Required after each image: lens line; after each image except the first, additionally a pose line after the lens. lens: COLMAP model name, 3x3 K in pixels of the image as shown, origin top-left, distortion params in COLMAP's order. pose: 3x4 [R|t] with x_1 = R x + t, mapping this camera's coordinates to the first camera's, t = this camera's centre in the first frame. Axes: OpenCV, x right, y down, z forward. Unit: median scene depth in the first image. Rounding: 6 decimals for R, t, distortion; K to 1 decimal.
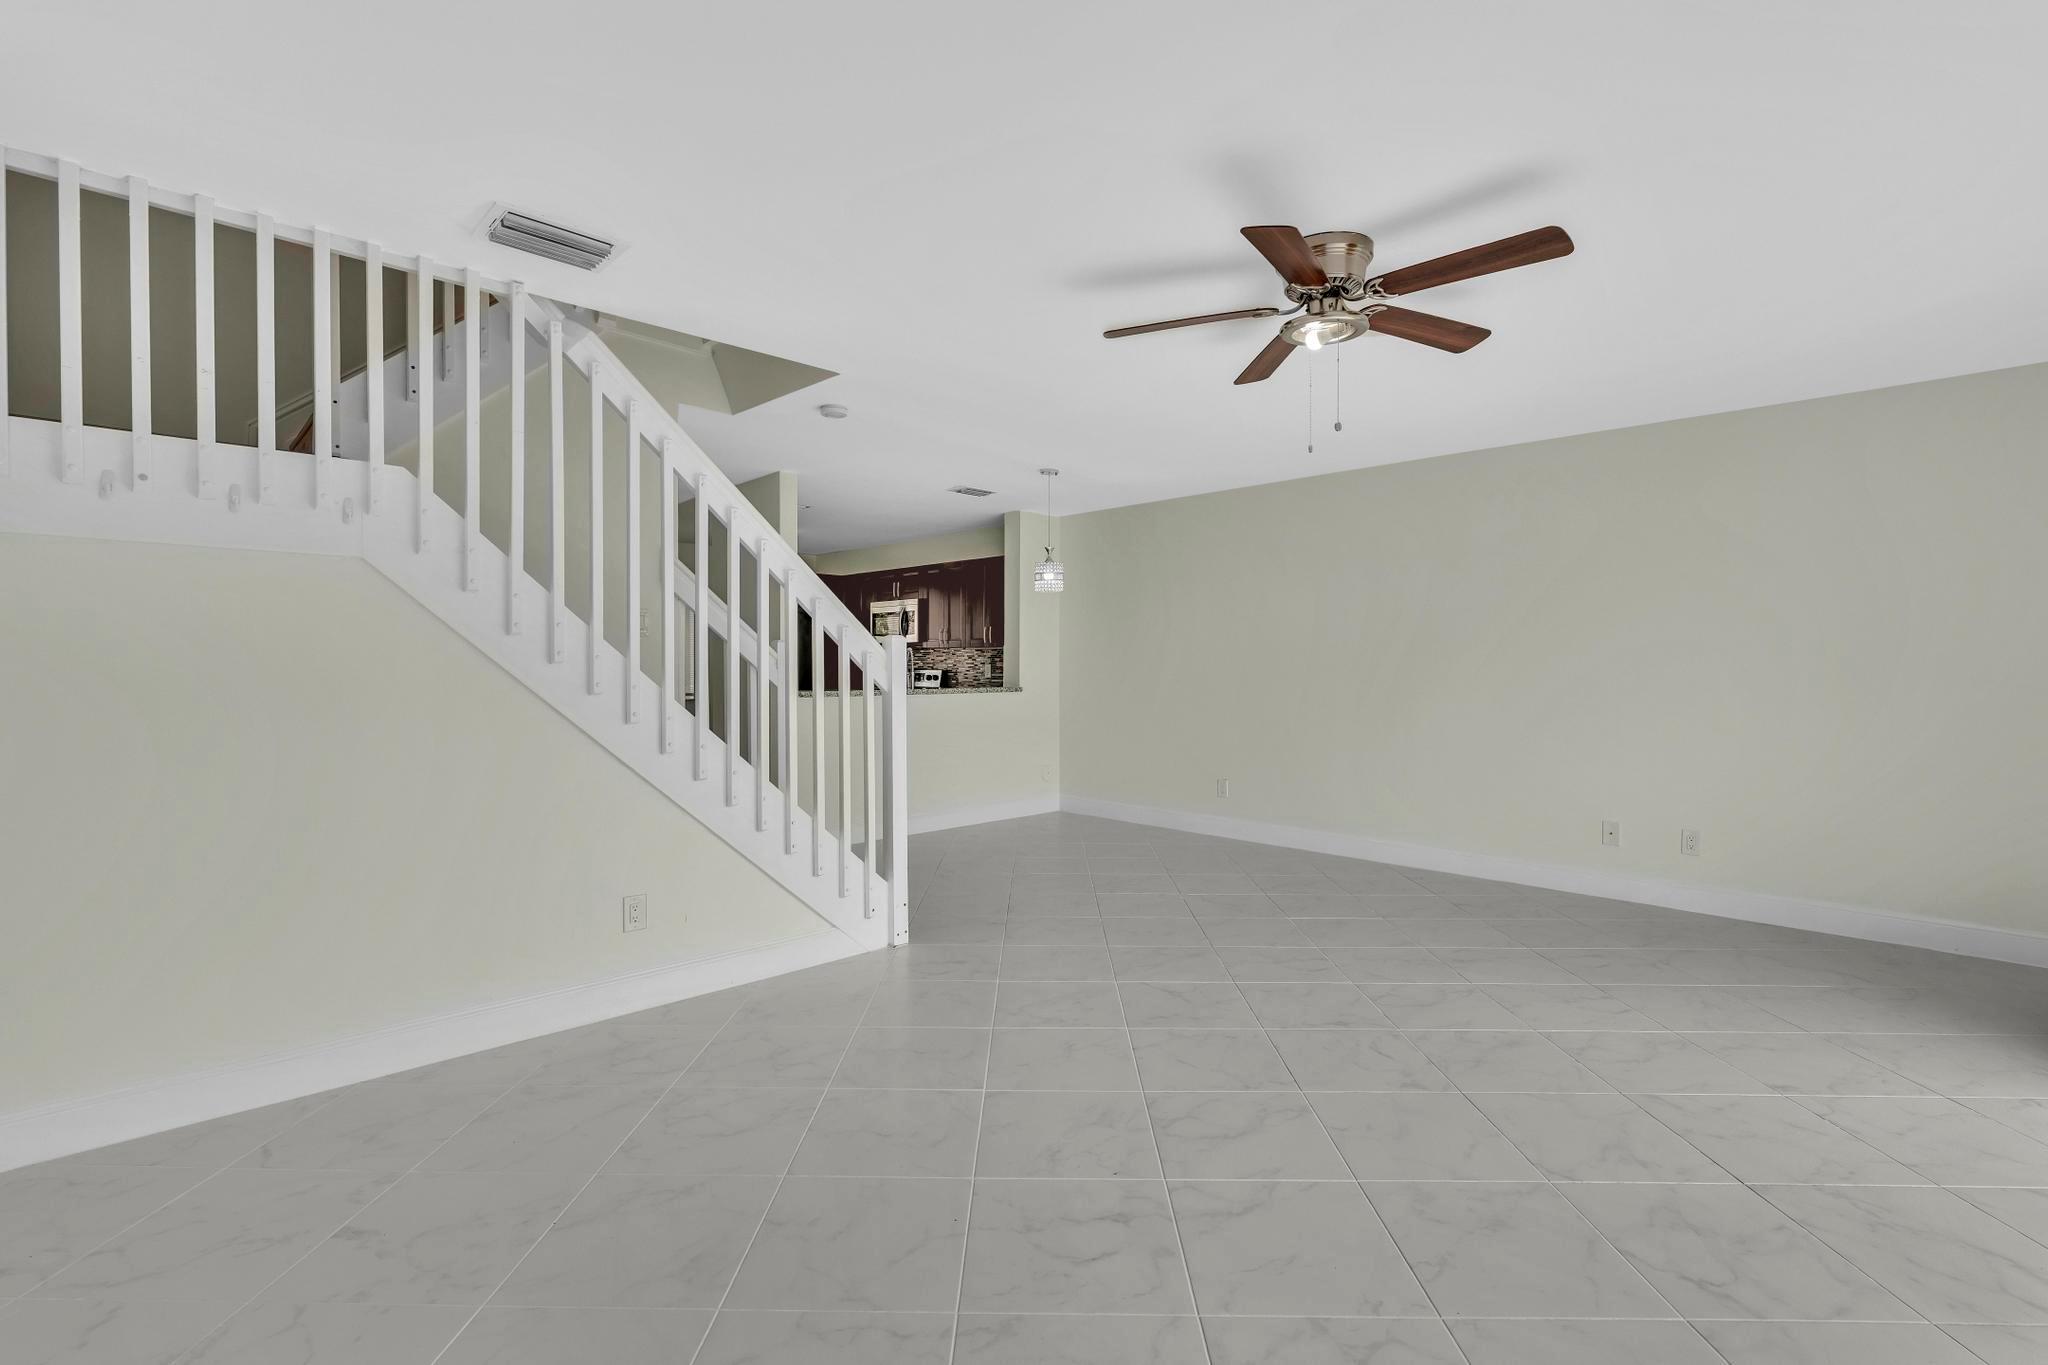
lens RADIAL K [[919.9, 0, 1019.0], [0, 919.9, 680.2], [0, 0, 1]] dist [-0.002967, 0.002329]
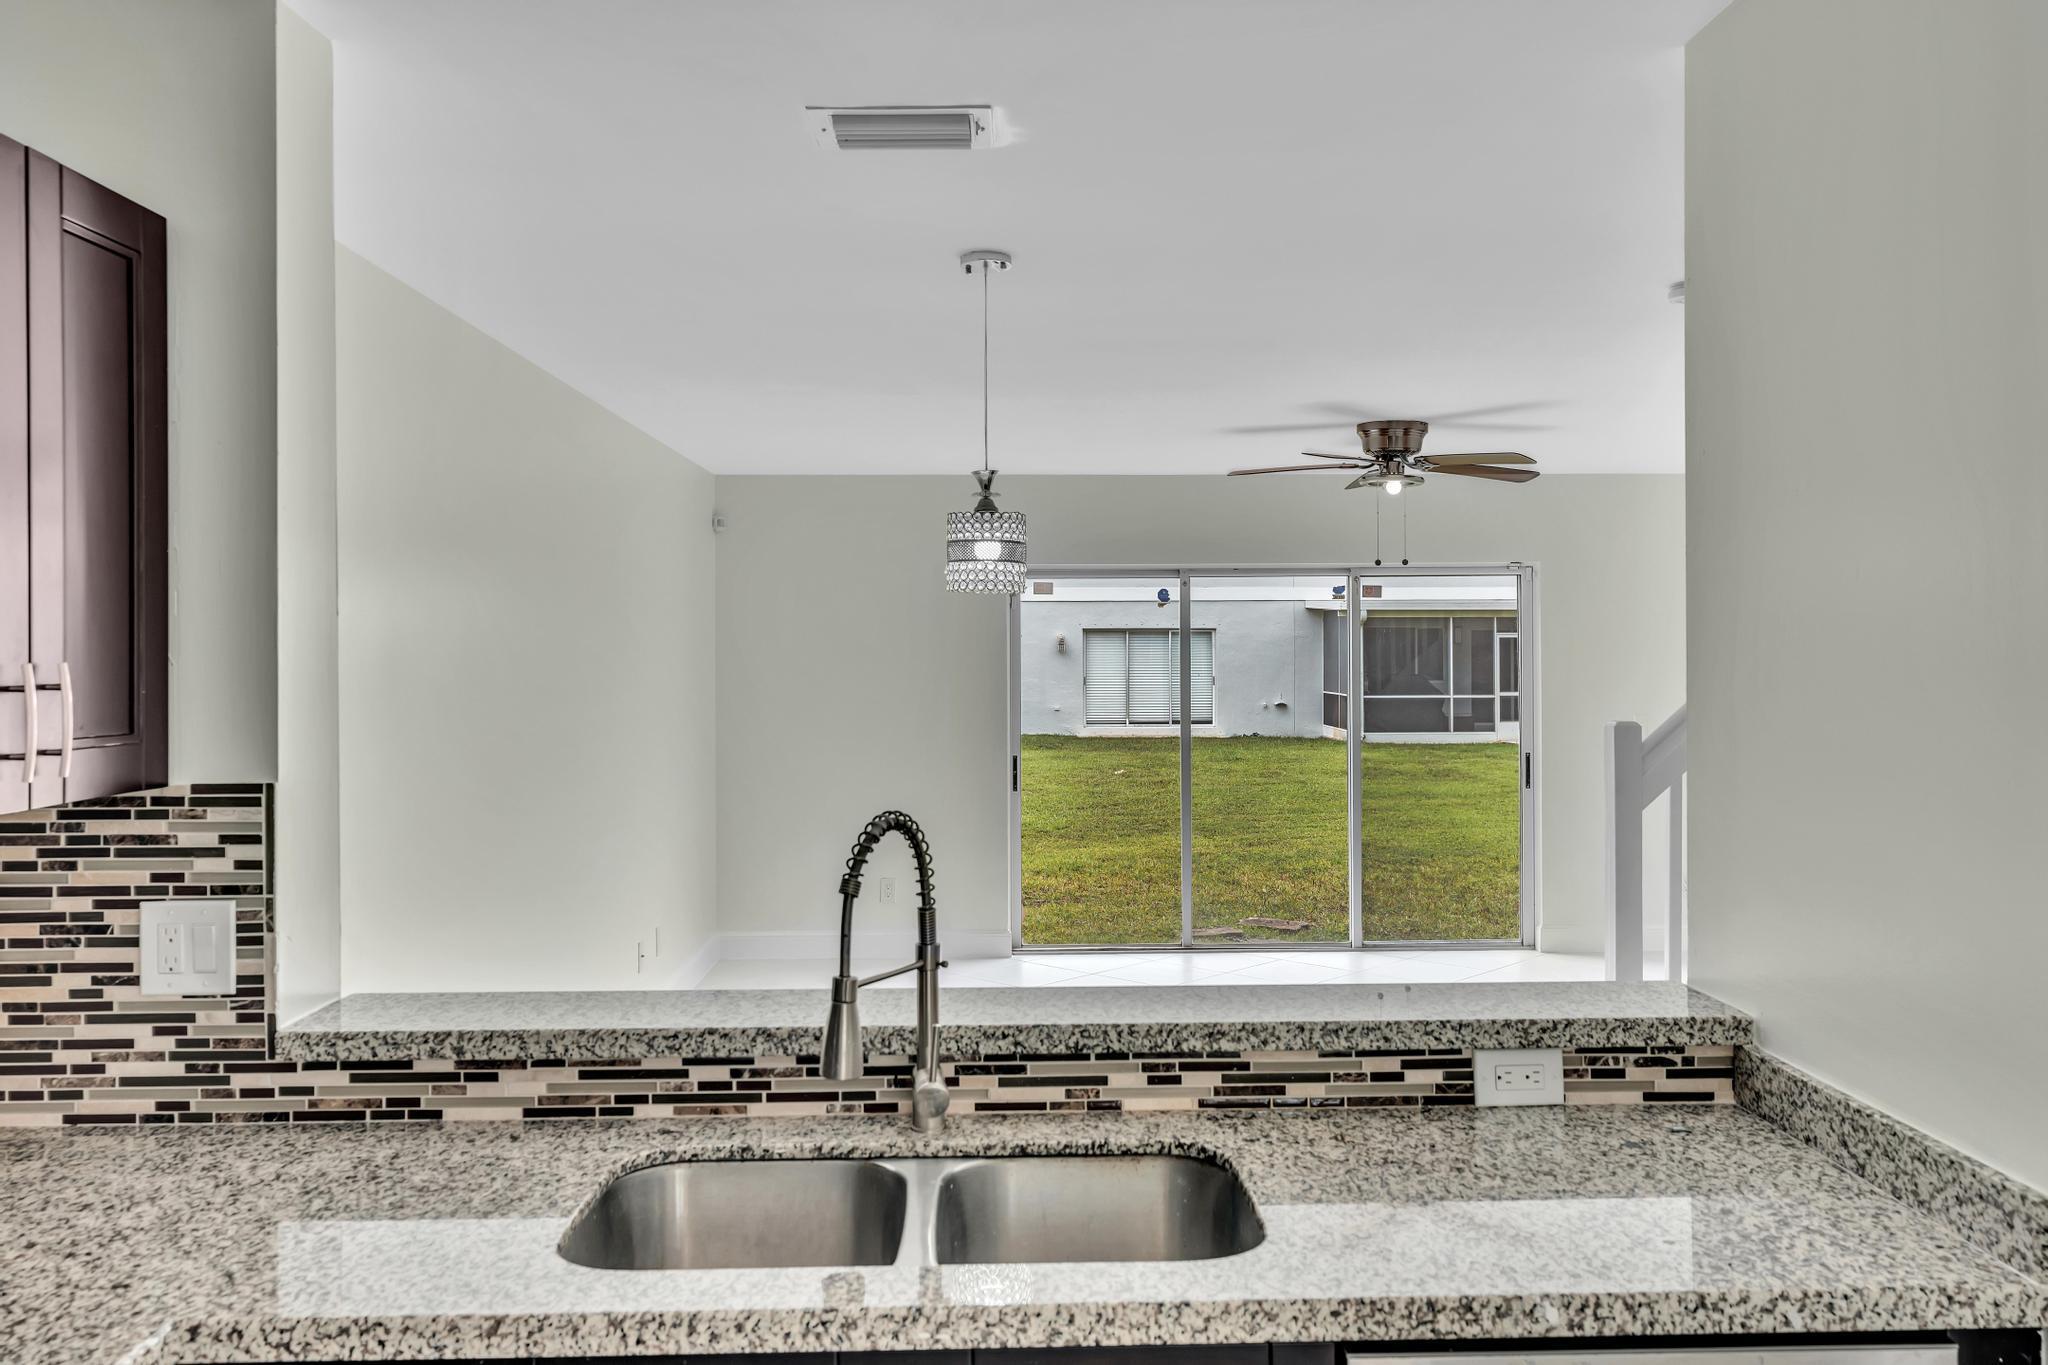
lens RADIAL K [[1587.1, 0, 1035.1], [0, 1587.1, 642.6], [0, 0, 1]] dist [0.005392, 0.002731]
pose [[-0.736078, 0.005924, 0.676871, -0.489361], [0.015046, 0.999858, 0.007611, -0.098875], [-0.676730, 0.015787, -0.736062, 1.751766]]
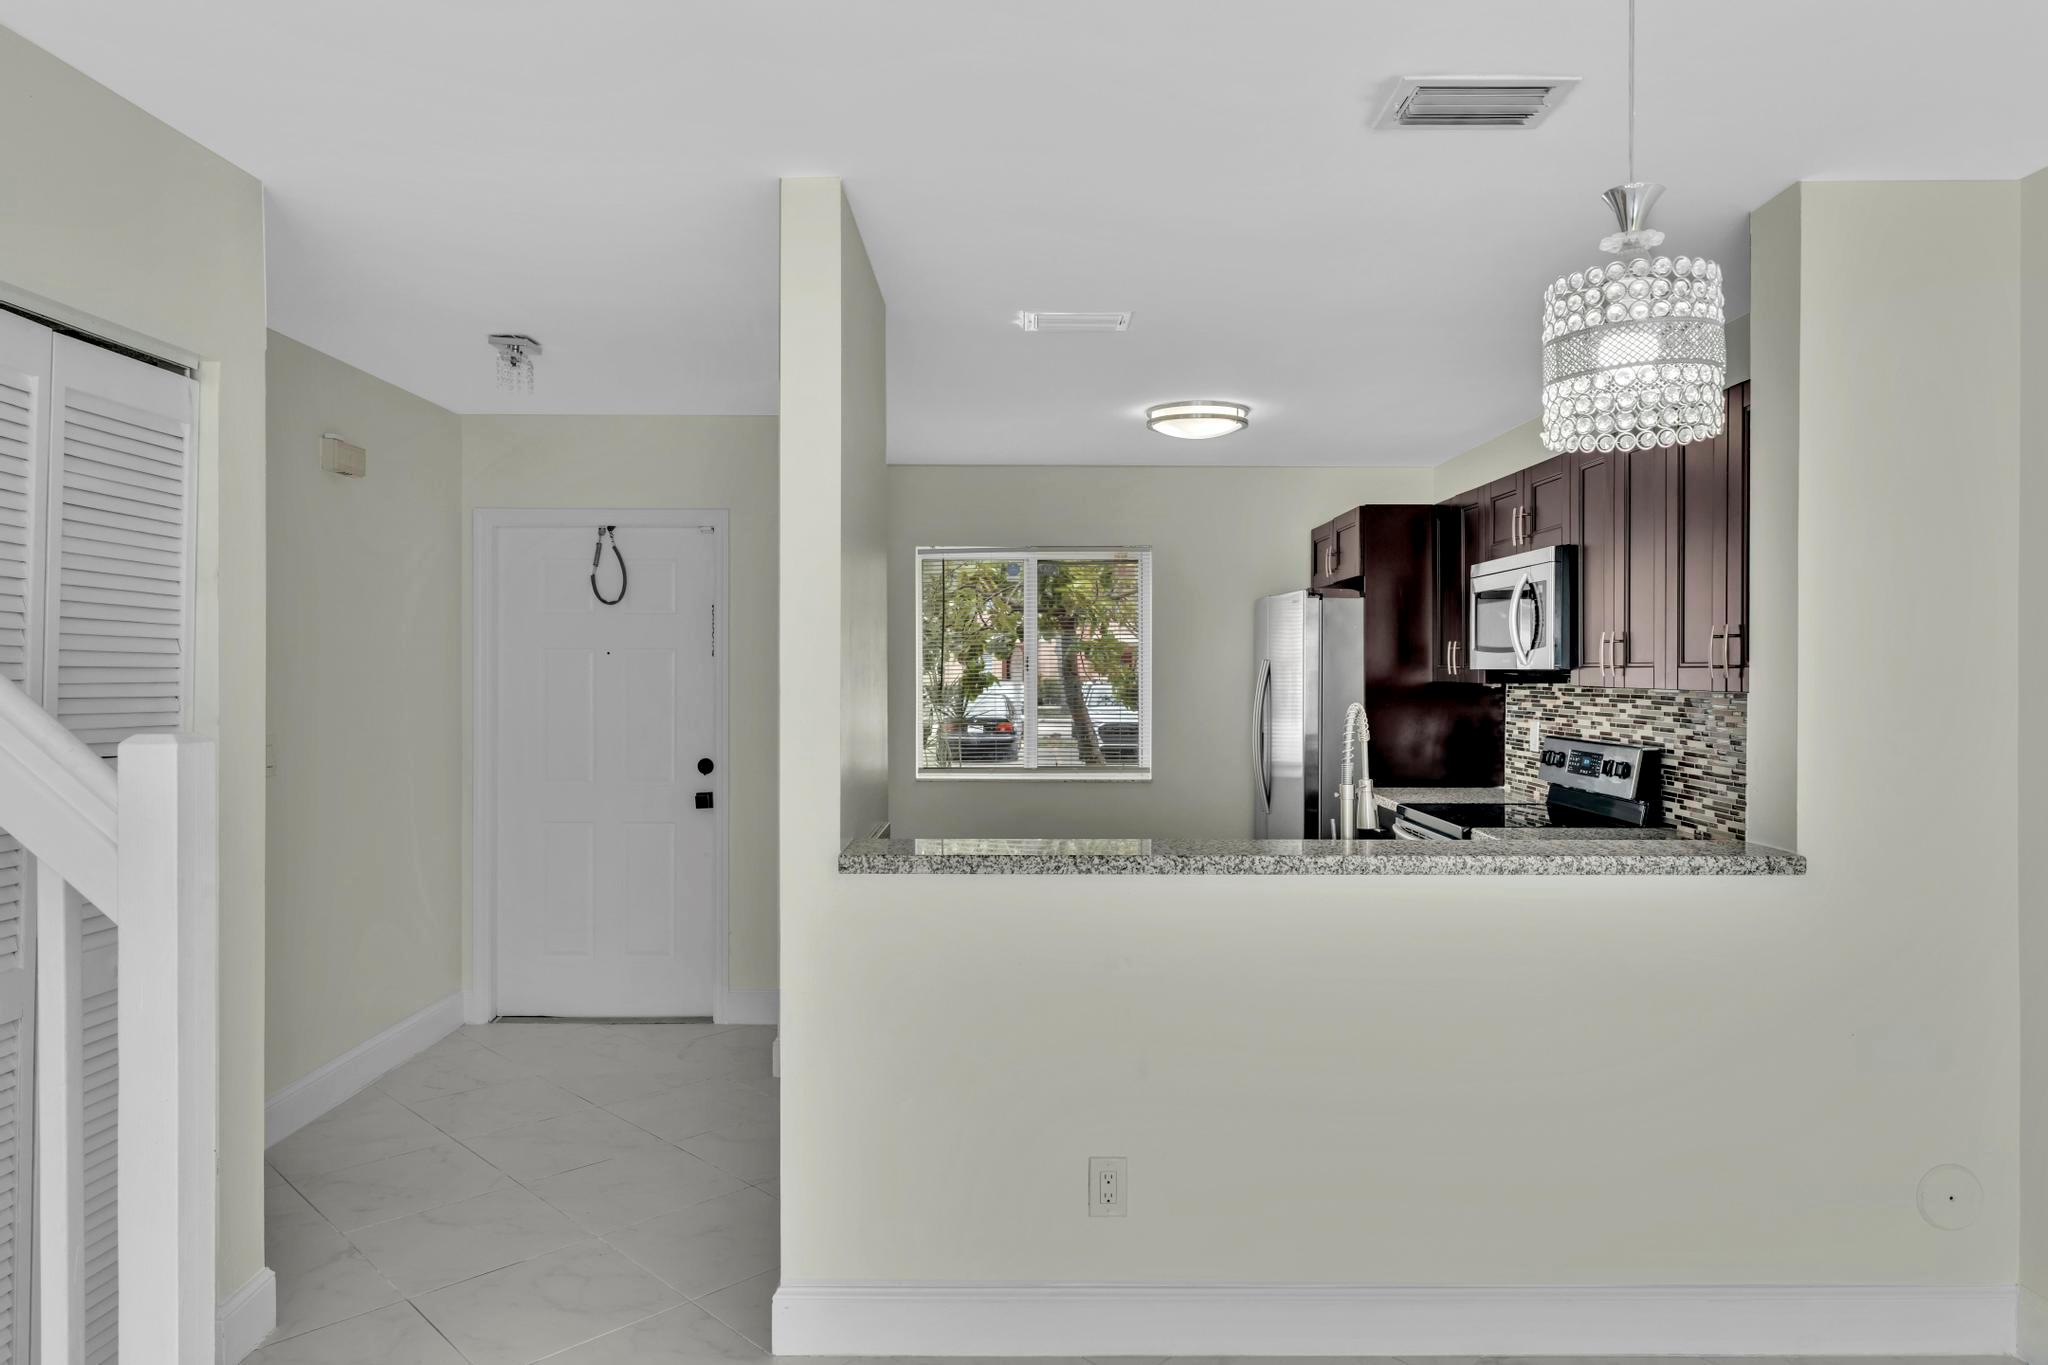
lens RADIAL K [[1265.3, 0, 1025.3], [0, 1265.3, 667.8], [0, 0, 1]] dist [-0.005239, 0.003152]
pose [[0.719005, -0.000421, -0.695005, 0.142078], [-0.012548, 0.999829, -0.013587, -0.058359], [0.694892, 0.018490, 0.718877, 0.904225]]
